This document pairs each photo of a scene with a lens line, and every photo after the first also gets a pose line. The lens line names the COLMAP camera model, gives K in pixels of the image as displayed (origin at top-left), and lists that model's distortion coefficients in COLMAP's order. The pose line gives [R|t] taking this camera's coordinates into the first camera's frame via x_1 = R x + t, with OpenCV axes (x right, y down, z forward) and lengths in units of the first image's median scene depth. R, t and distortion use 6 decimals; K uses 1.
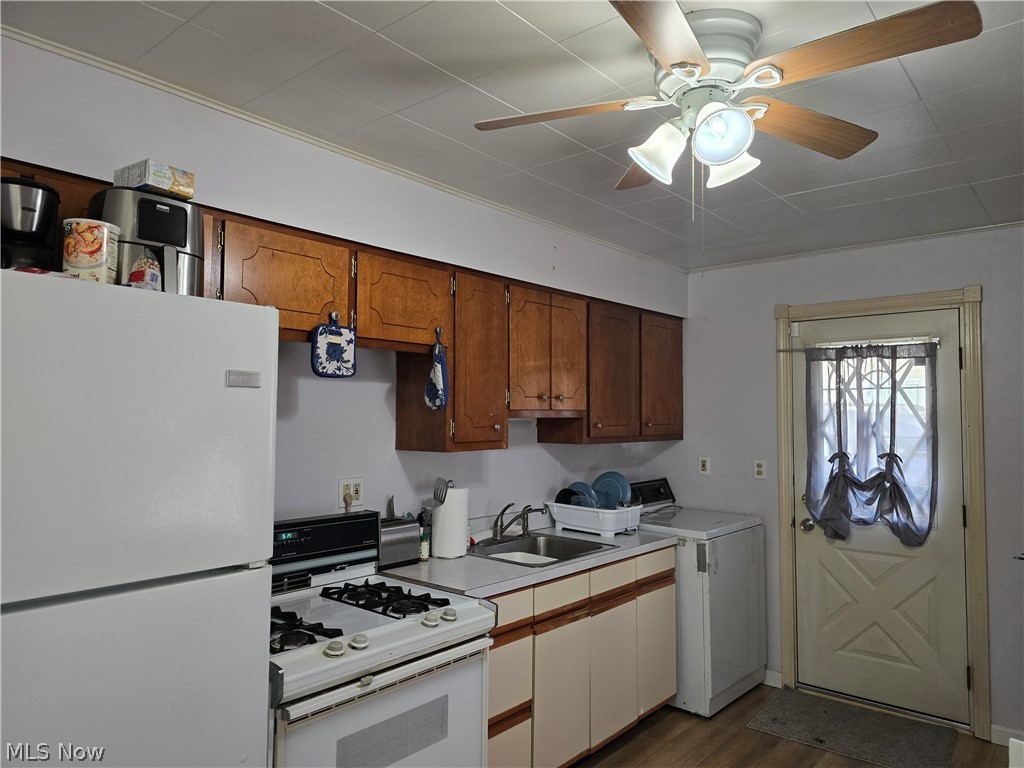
lens RADIAL K [[688.3, 0, 512.0], [0, 688.3, 384.0], [0, 0, 1]] dist [0.006902, -0.002024]
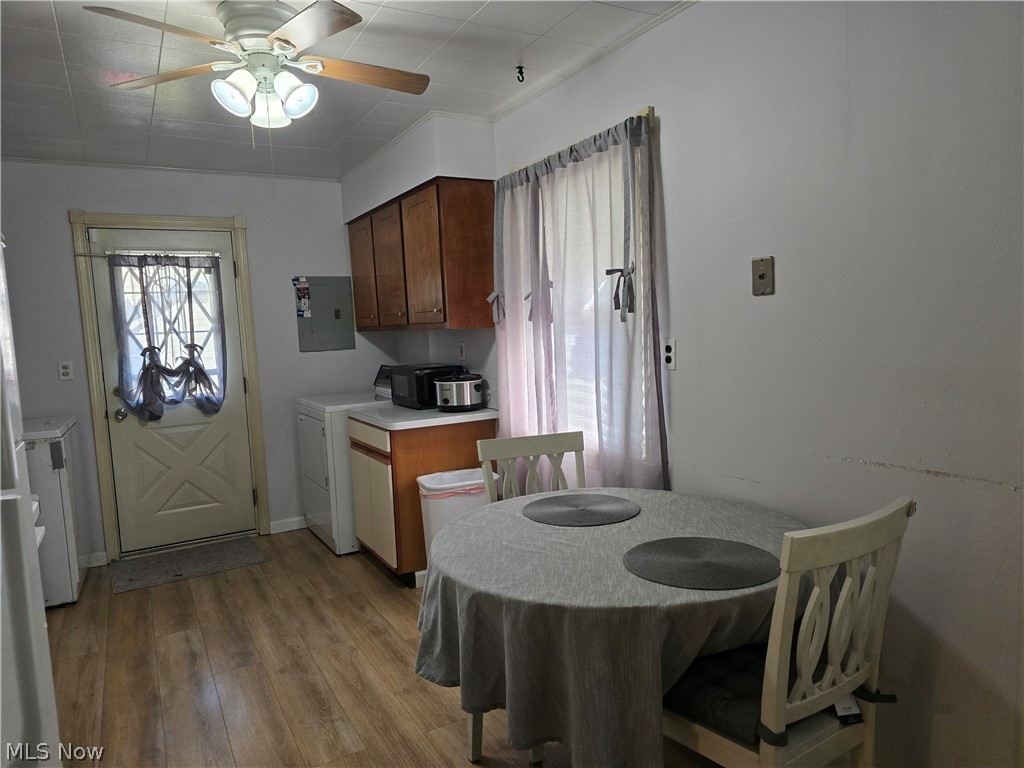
lens RADIAL K [[688.3, 0, 512.0], [0, 688.3, 384.0], [0, 0, 1]] dist [0.006902, -0.002024]
pose [[0.344194, -0.104987, 0.933010, -0.418168], [0.000322, 0.993742, 0.111702, 0.032409], [-0.938898, -0.038147, 0.342074, 0.022686]]
